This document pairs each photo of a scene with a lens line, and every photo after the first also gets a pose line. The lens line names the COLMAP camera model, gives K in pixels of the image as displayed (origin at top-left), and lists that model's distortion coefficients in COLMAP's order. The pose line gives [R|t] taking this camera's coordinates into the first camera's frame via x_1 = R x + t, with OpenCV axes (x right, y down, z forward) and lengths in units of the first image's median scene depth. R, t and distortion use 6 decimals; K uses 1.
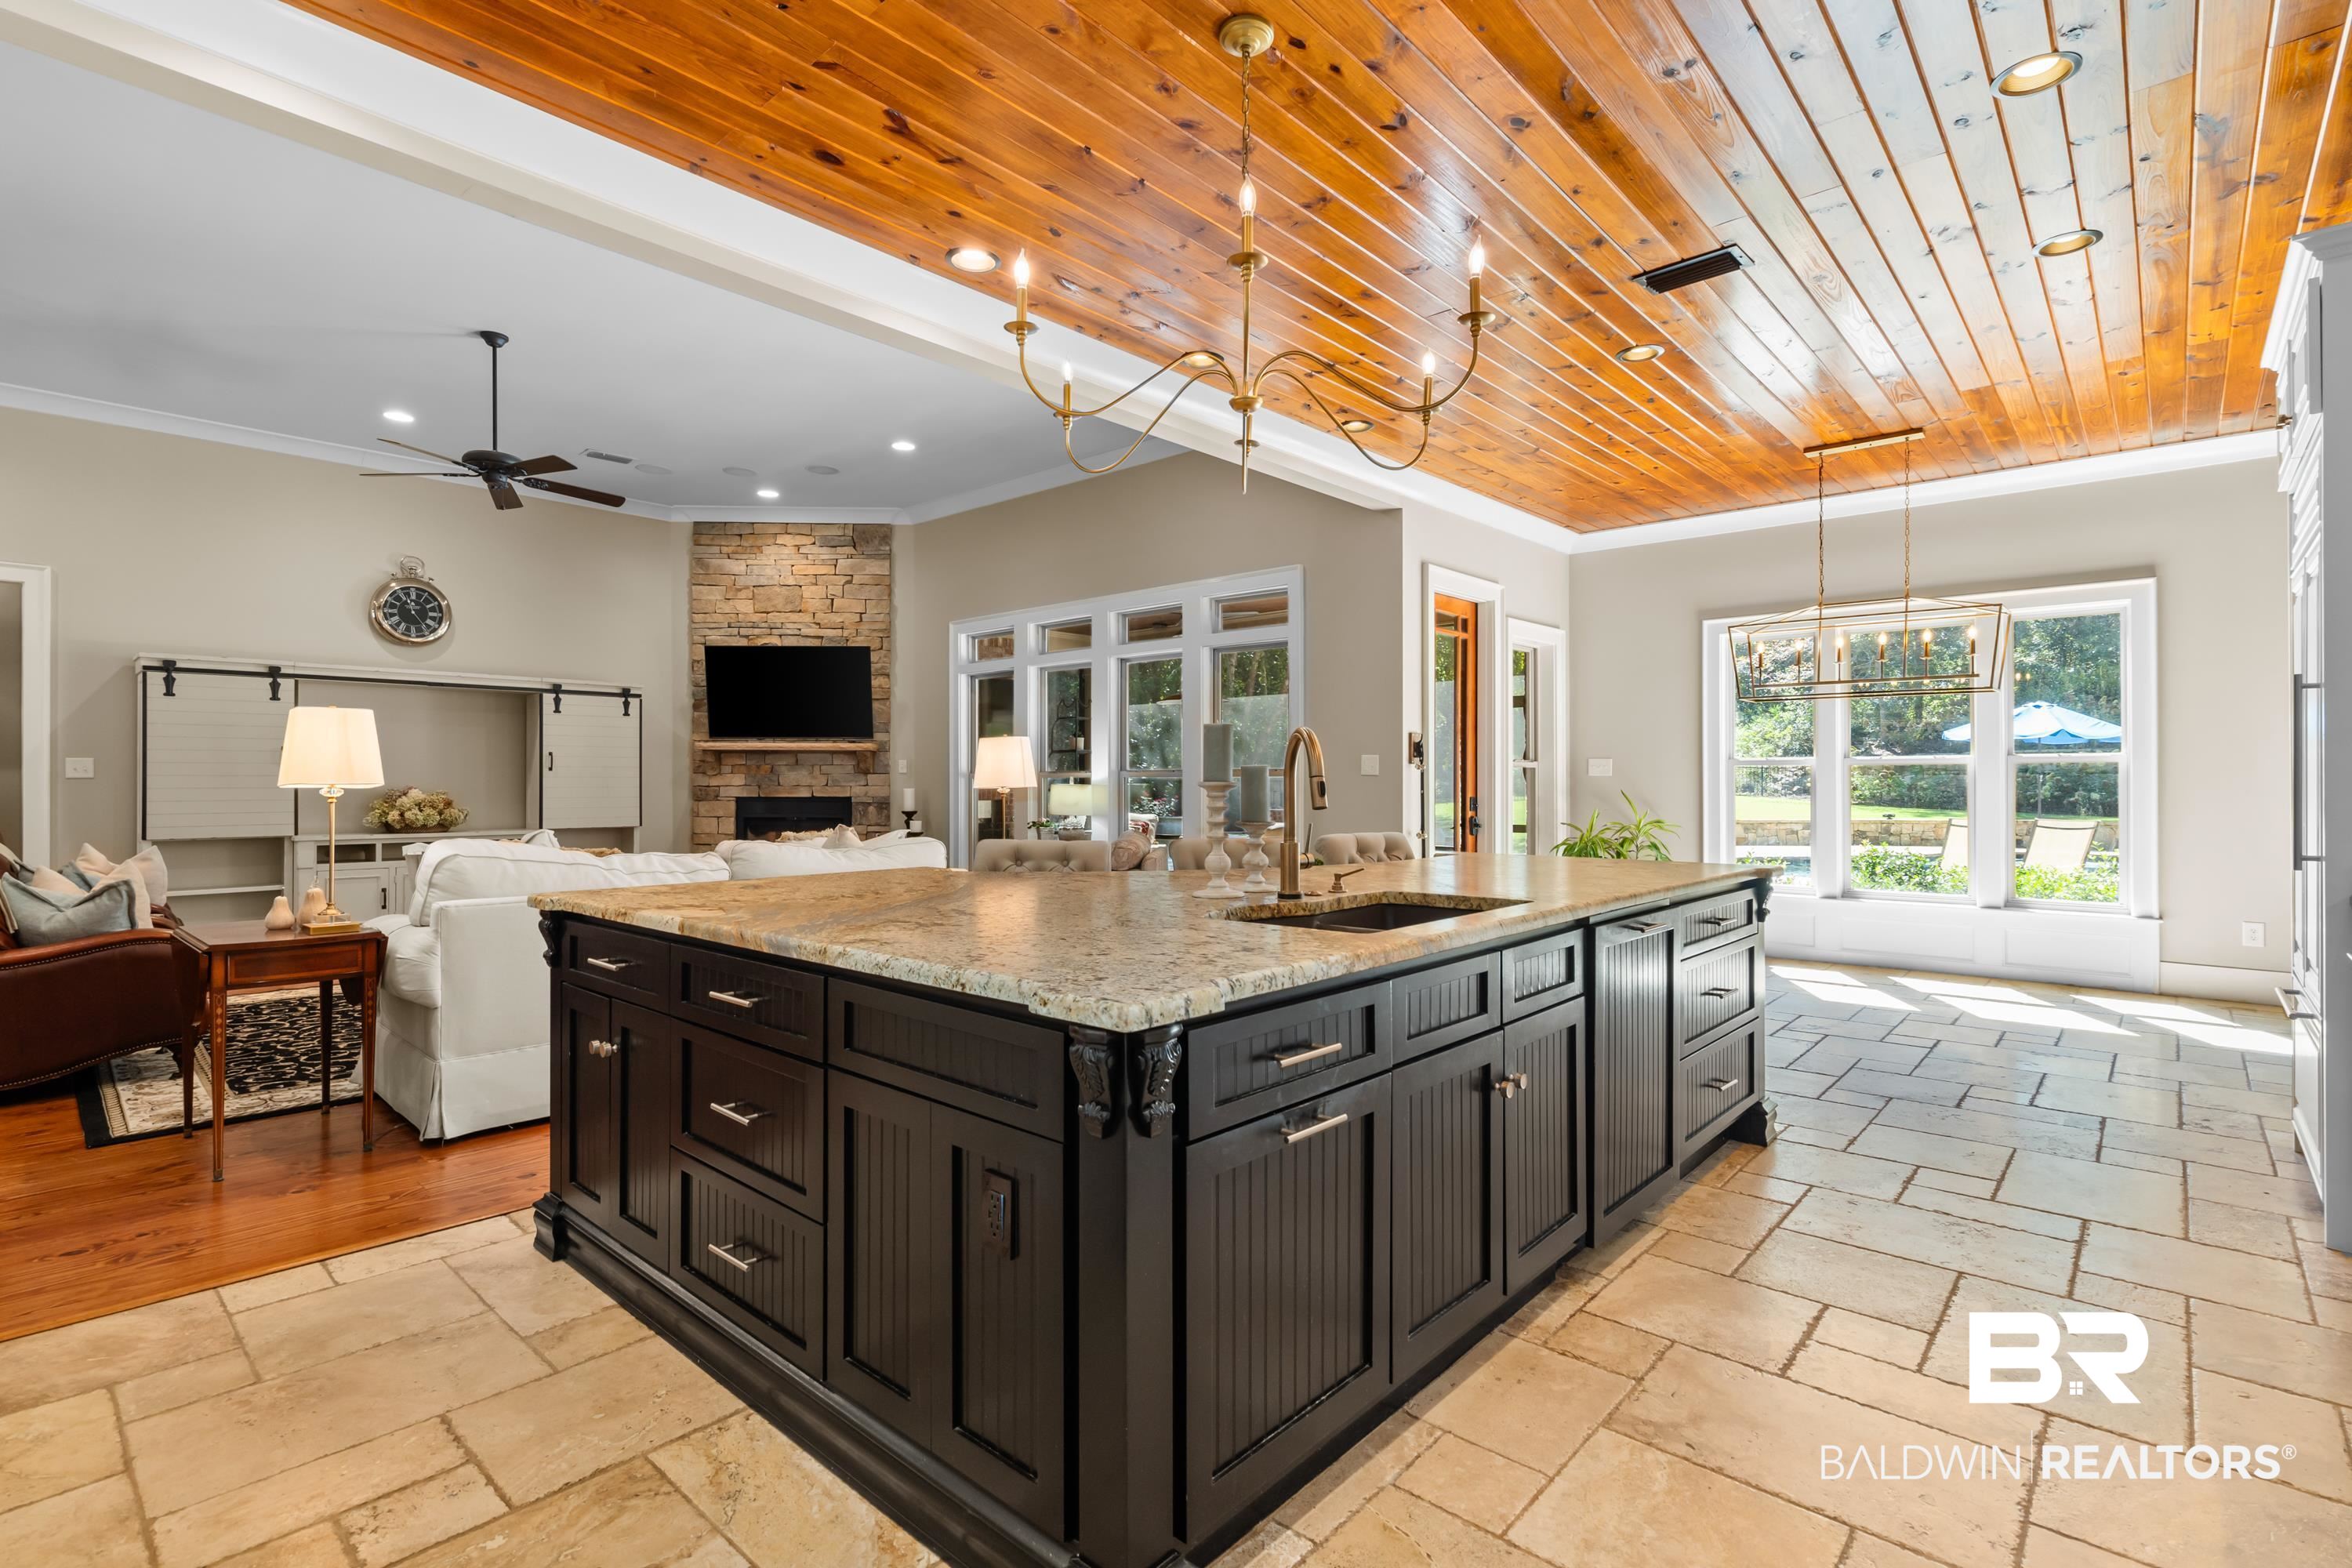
lens RADIAL K [[1074.8, 0, 1169.1], [0, 1074.8, 790.8], [0, 0, 1]] dist [-0.003321, 0.001231]
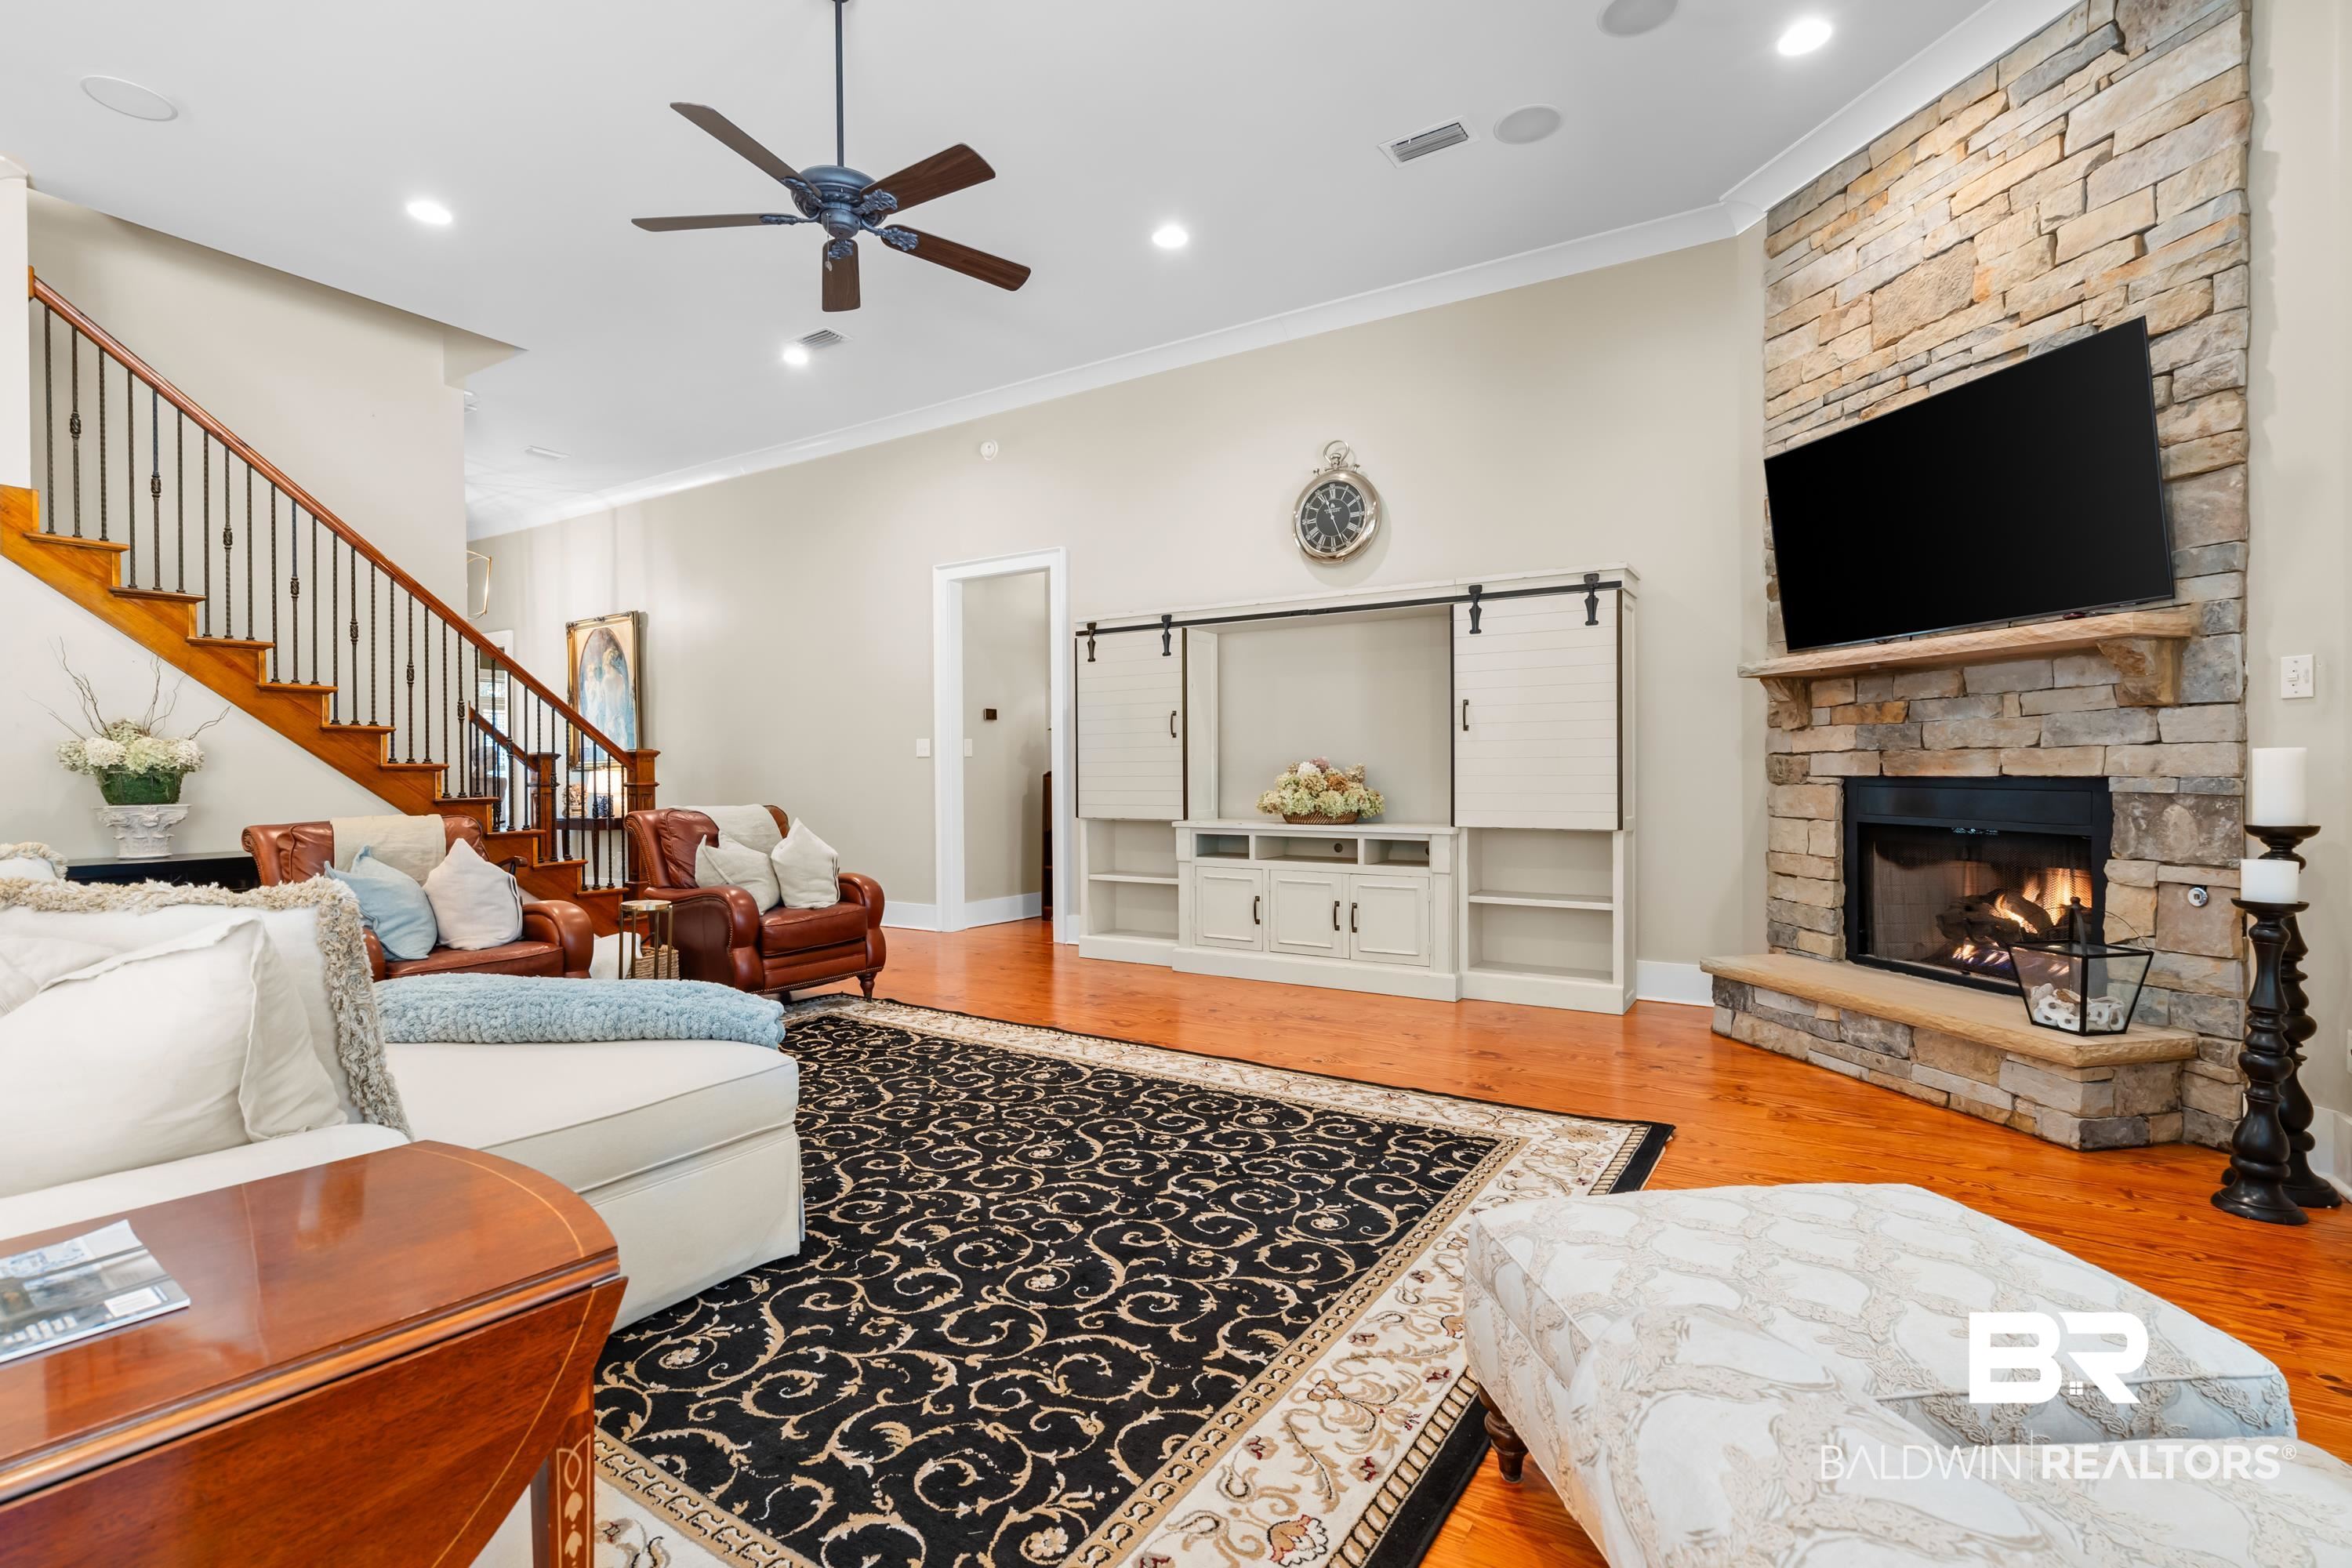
lens RADIAL K [[1074.8, 0, 1175.2], [0, 1074.8, 777.5], [0, 0, 1]] dist [-0.003321, 0.001231]
pose [[0.184076, 0.002627, -0.982909, -0.011888], [-0.002158, 0.999995, 0.002268, 0.005896], [0.982910, 0.001704, 0.184080, 0.647106]]
